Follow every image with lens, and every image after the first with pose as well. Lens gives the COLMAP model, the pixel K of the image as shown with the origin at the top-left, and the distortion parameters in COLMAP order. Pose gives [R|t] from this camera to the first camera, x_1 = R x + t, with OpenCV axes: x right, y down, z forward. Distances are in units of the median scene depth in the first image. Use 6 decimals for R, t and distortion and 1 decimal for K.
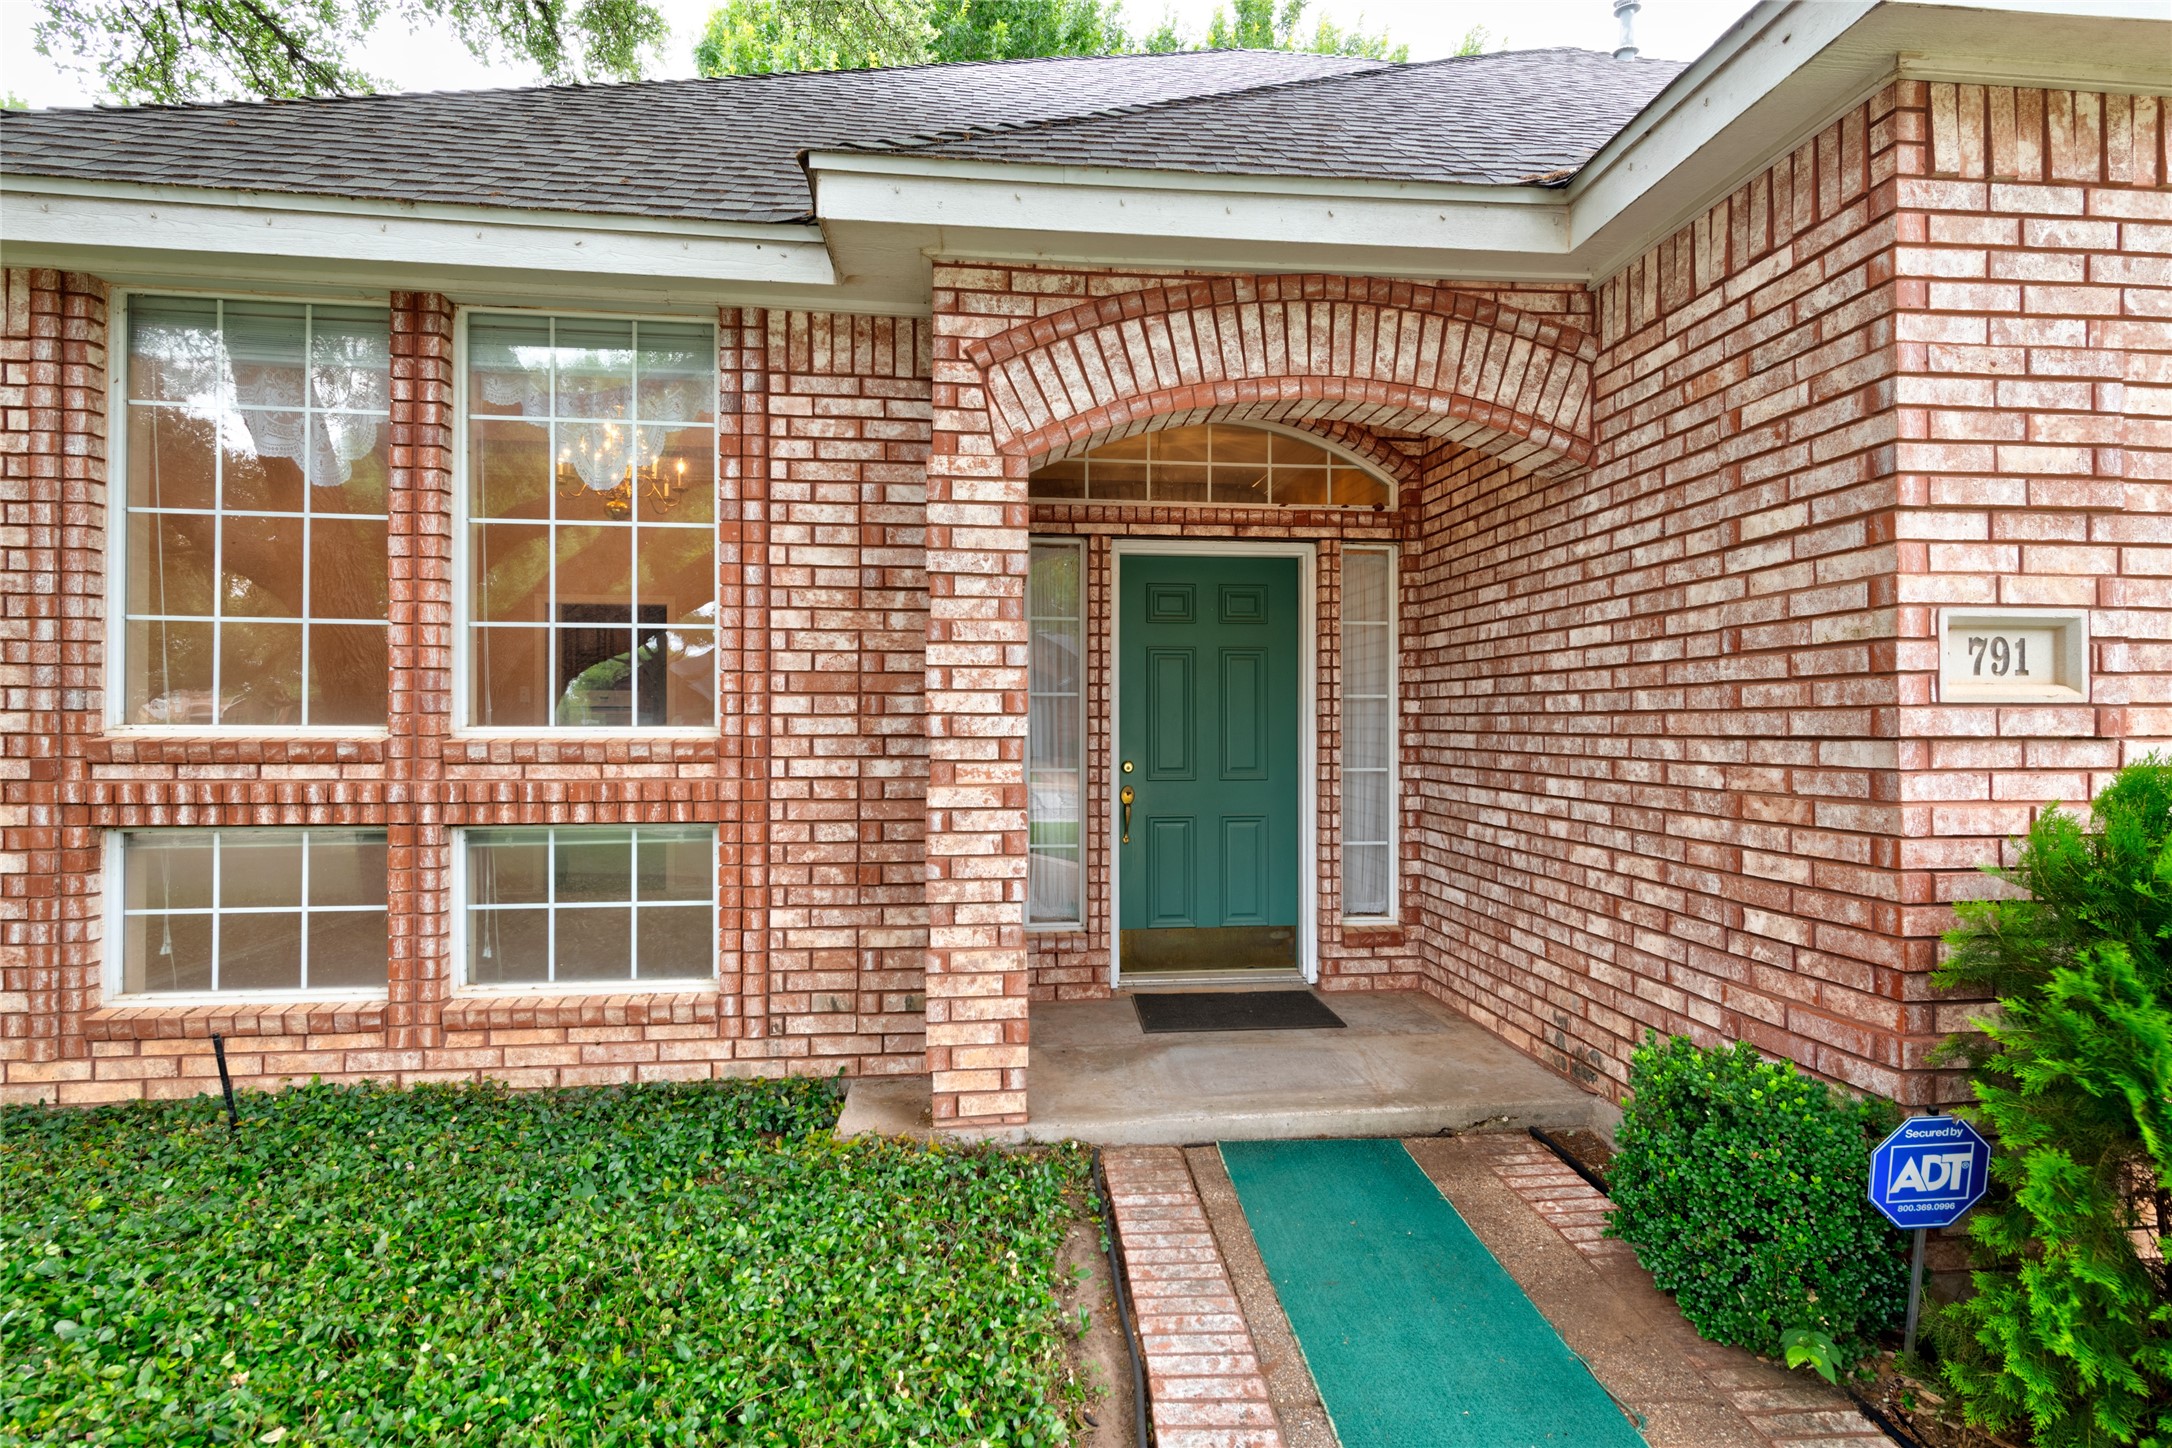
lens RADIAL K [[1027.2, 0, 1086.0], [0, 1027.2, 724.0], [0, 0, 1]] dist [0.000591, 0.000046]
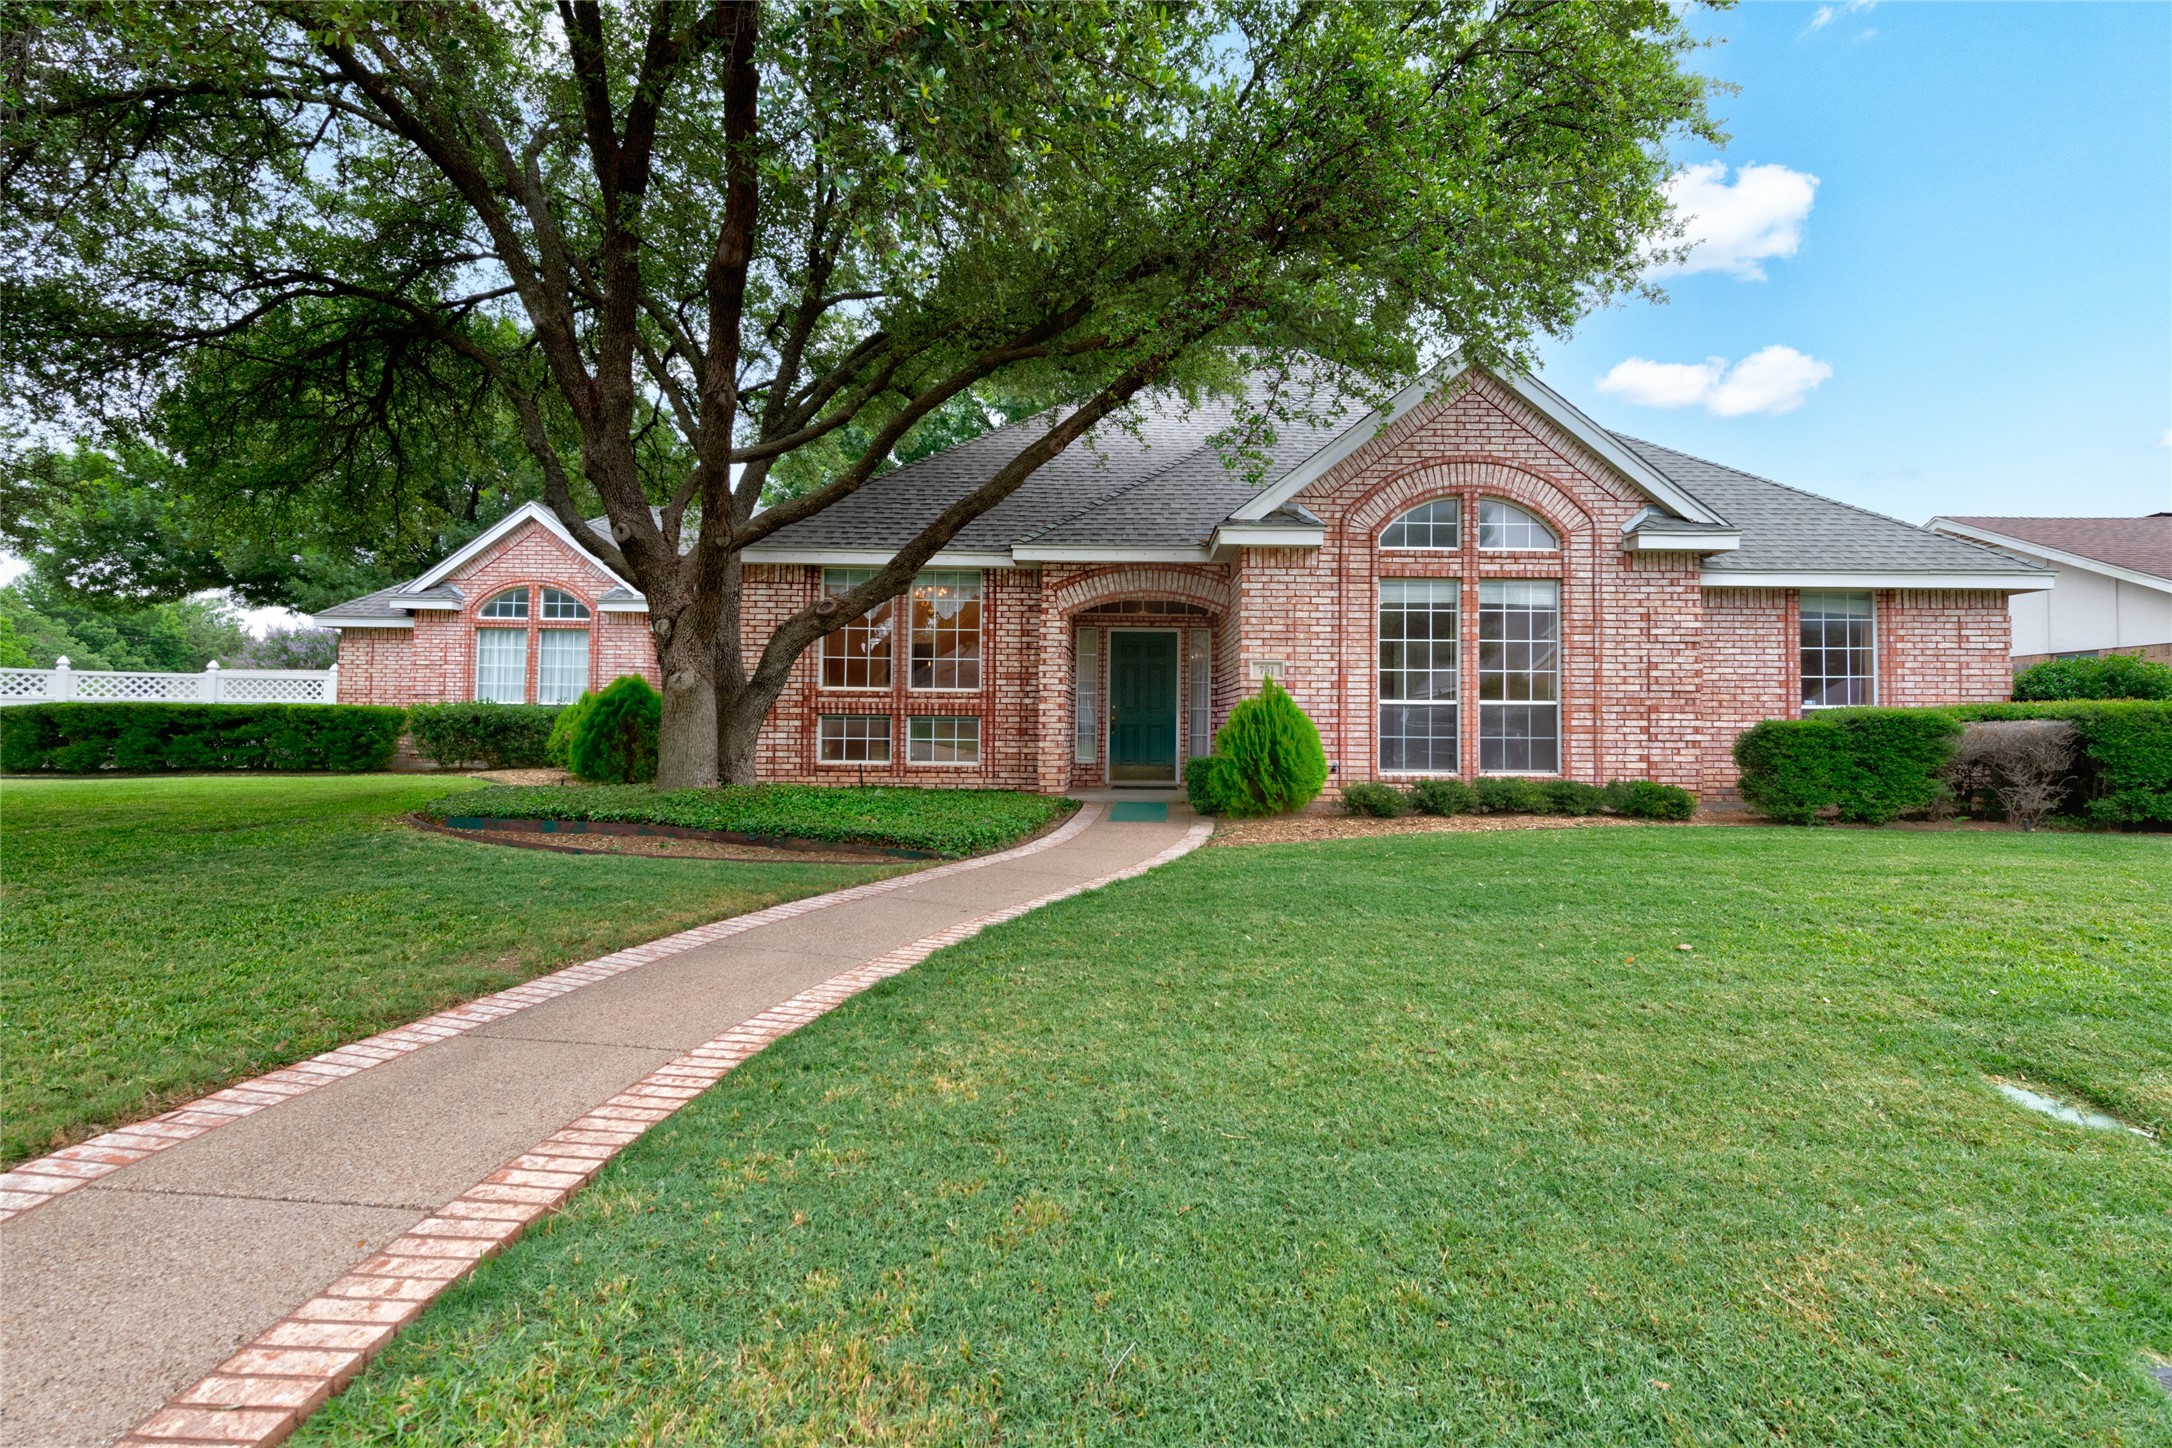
lens RADIAL K [[962.9, 0, 1129.1], [0, 962.9, 721.4], [0, 0, 1]] dist [0.001441, 0.000291]
pose [[0.995798, 0.008473, -0.091184, 0.452090], [-0.008663, 0.999961, -0.001689, 0.118414], [0.091166, 0.002472, 0.995833, -2.258826]]
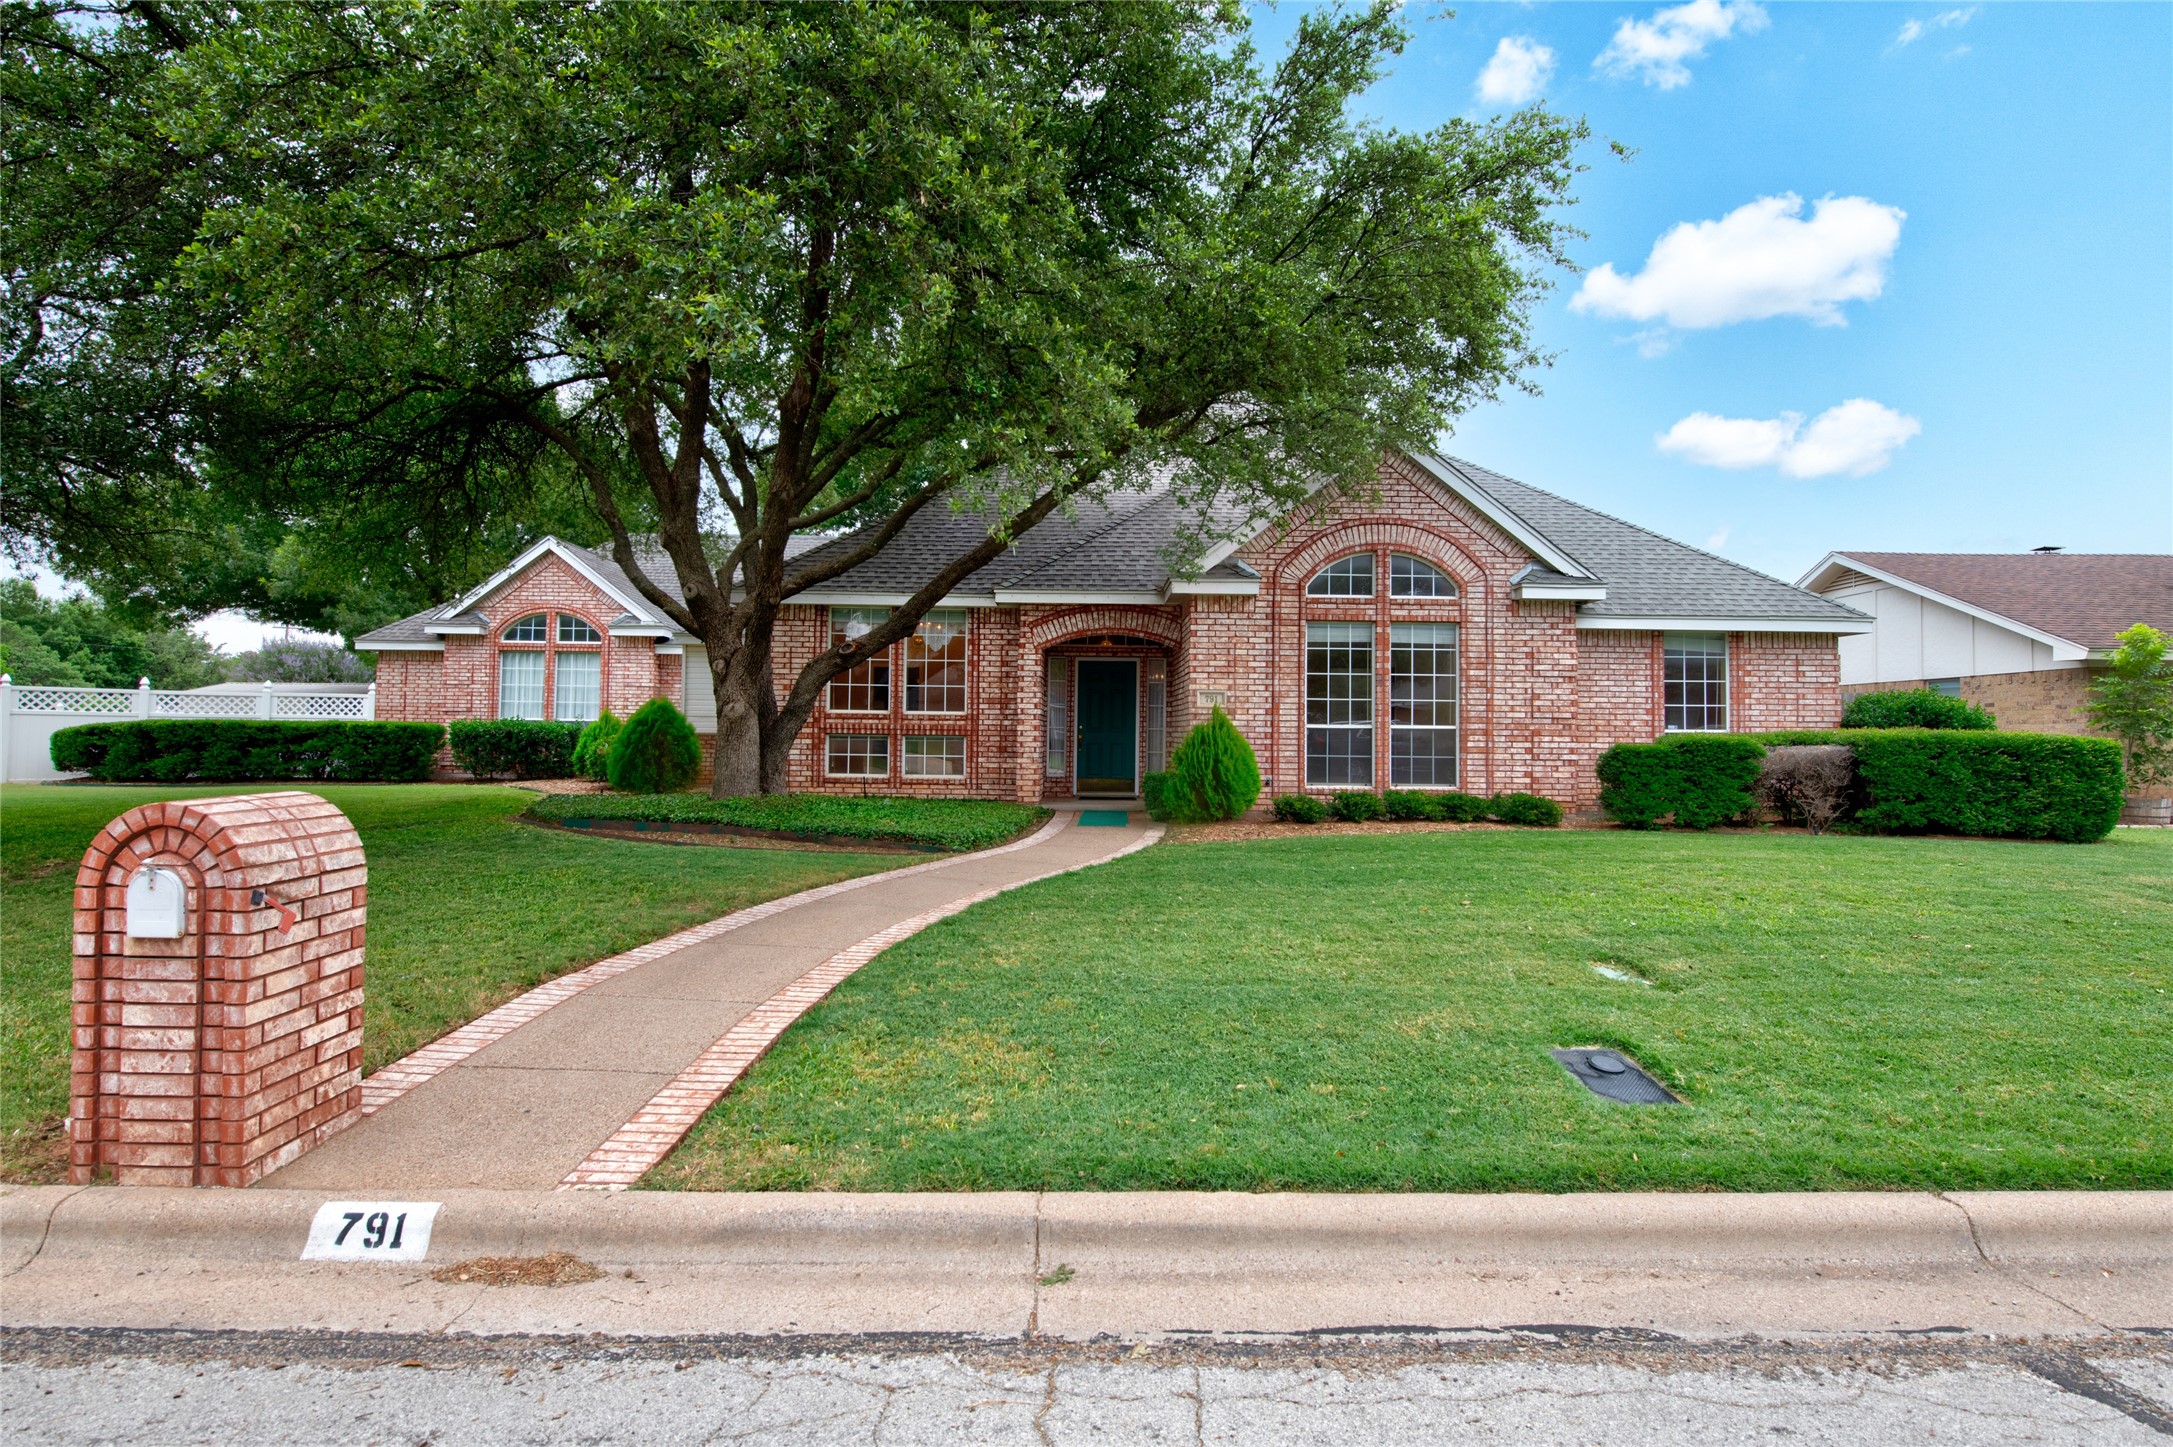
lens RADIAL K [[1156.2, 0, 1076.0], [0, 1156.2, 686.8], [0, 0, 1]] dist [-0.004380, -0.000419]
pose [[0.995083, 0.008447, -0.098682, 0.529556], [-0.011579, 0.999446, -0.031213, 0.042728], [0.098363, 0.032202, 0.994629, -3.556508]]
